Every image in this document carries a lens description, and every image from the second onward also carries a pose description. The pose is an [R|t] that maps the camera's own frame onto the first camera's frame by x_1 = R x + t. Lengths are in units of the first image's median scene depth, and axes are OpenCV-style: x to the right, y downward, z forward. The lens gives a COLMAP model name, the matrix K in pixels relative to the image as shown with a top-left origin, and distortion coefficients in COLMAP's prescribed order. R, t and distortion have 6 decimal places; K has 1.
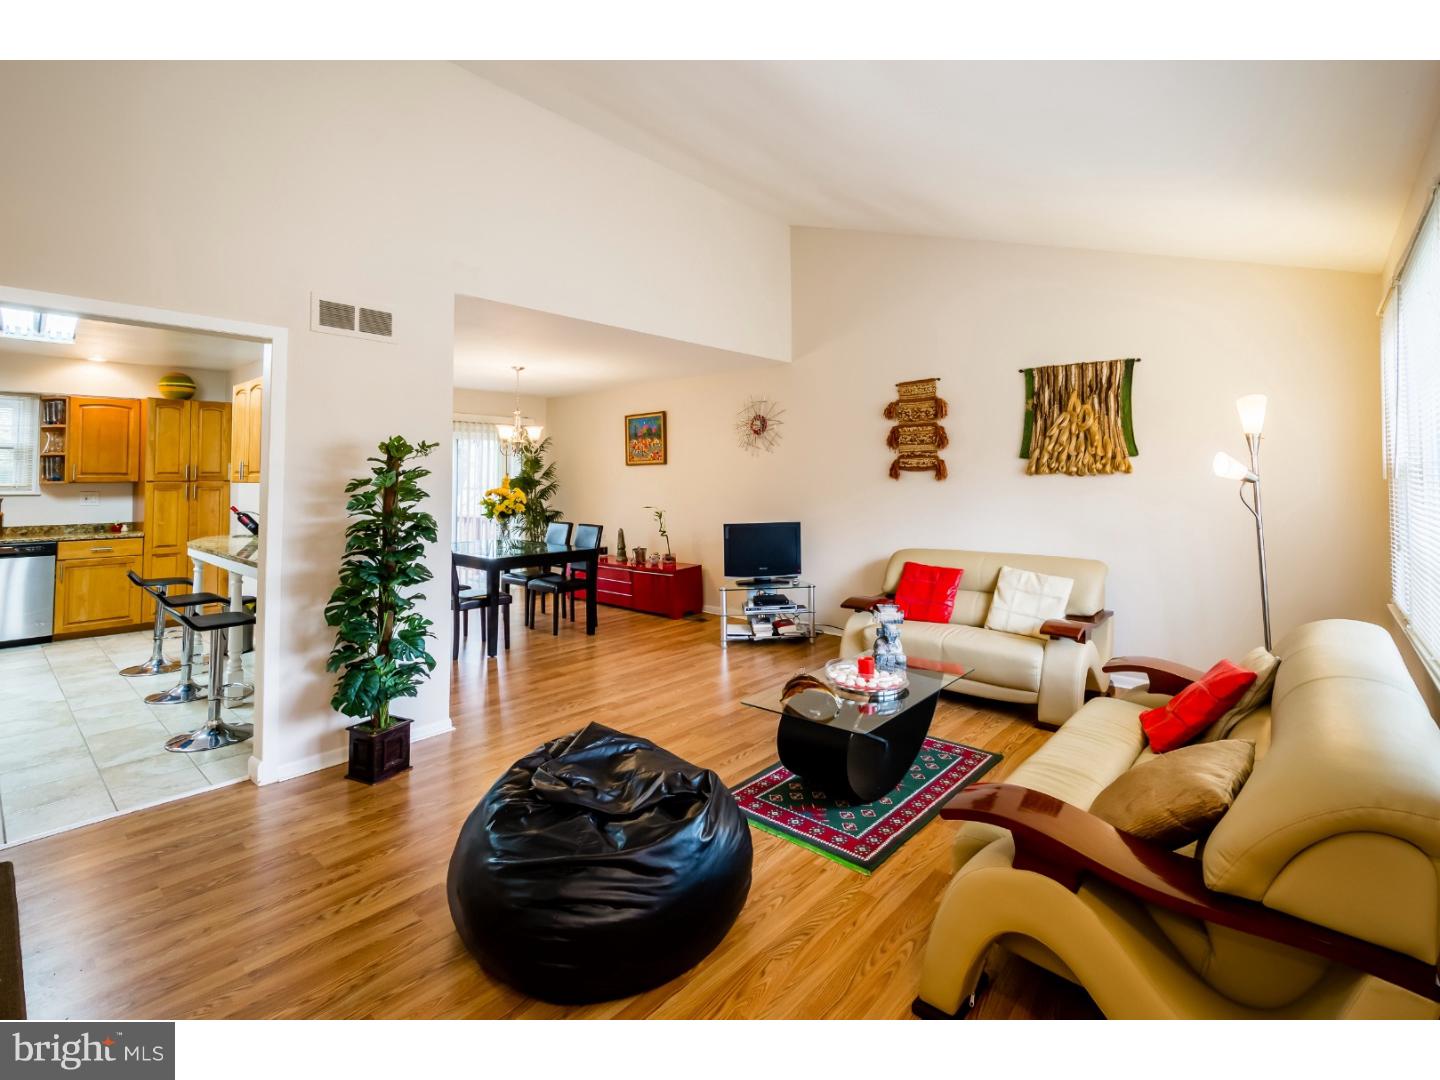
lens RADIAL K [[656.1, 0, 722.6], [0, 656.1, 455.6], [0, 0, 1]] dist [0.024186, 0.000065]
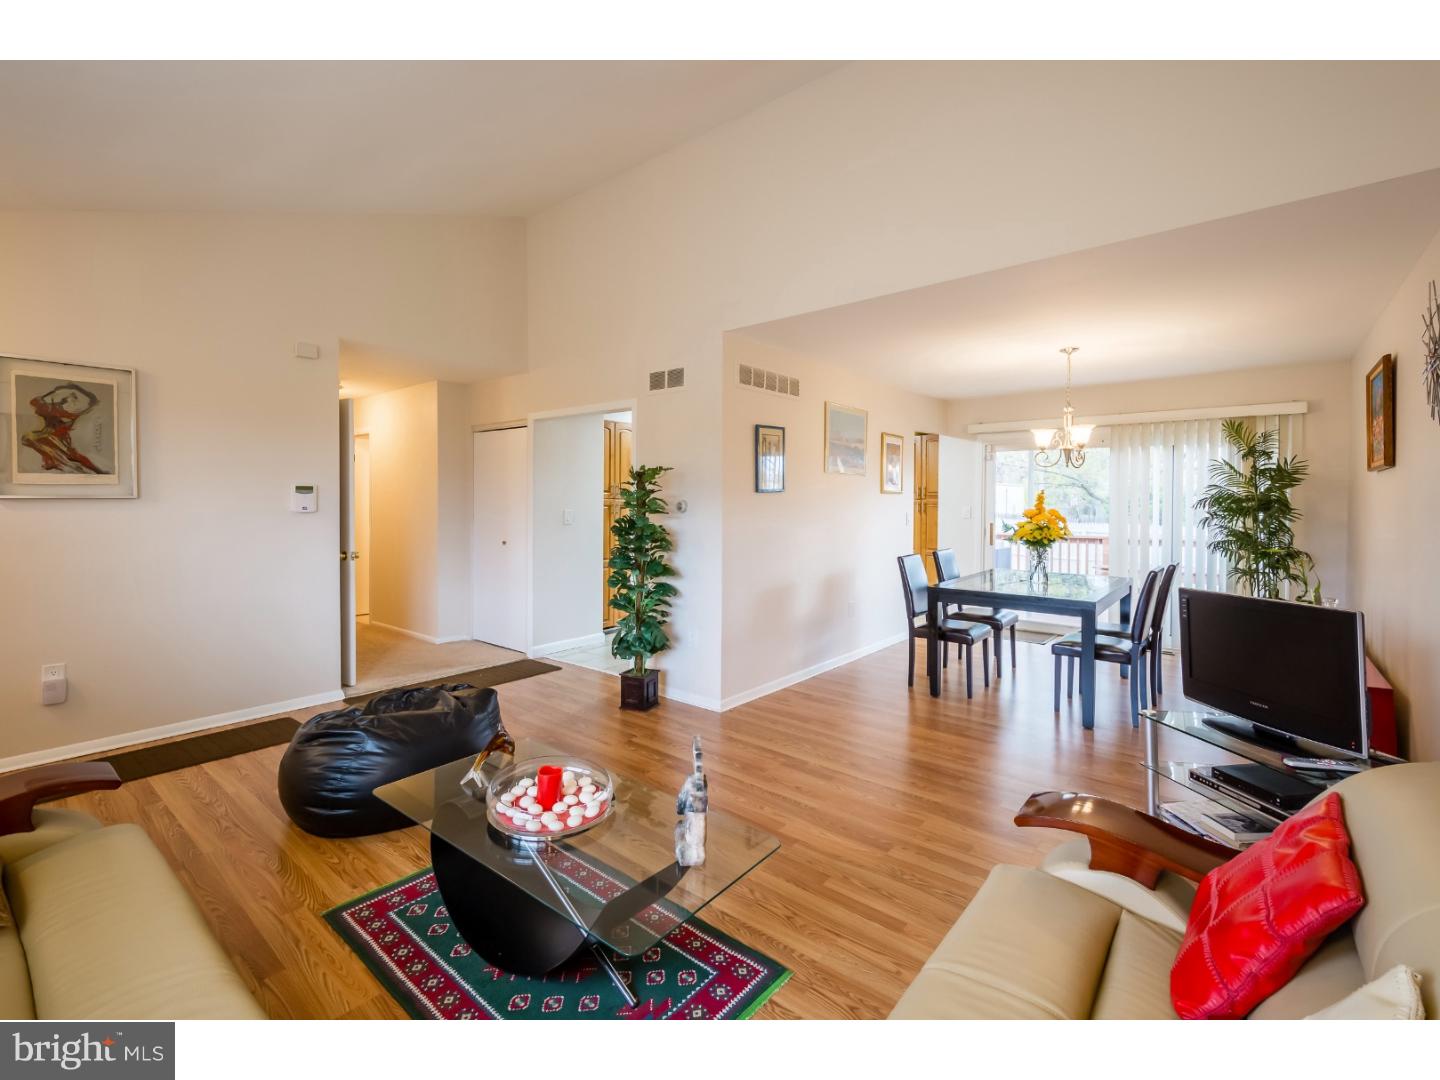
lens RADIAL K [[645.1, 0, 721.7], [0, 645.1, 508.8], [0, 0, 1]] dist [0.020392, 0.000000]
pose [[0.032787, 0.025107, -0.999147, 0.554414], [0.035002, 0.999042, 0.026253, 0.020462], [0.998849, -0.035833, 0.031877, 0.744206]]
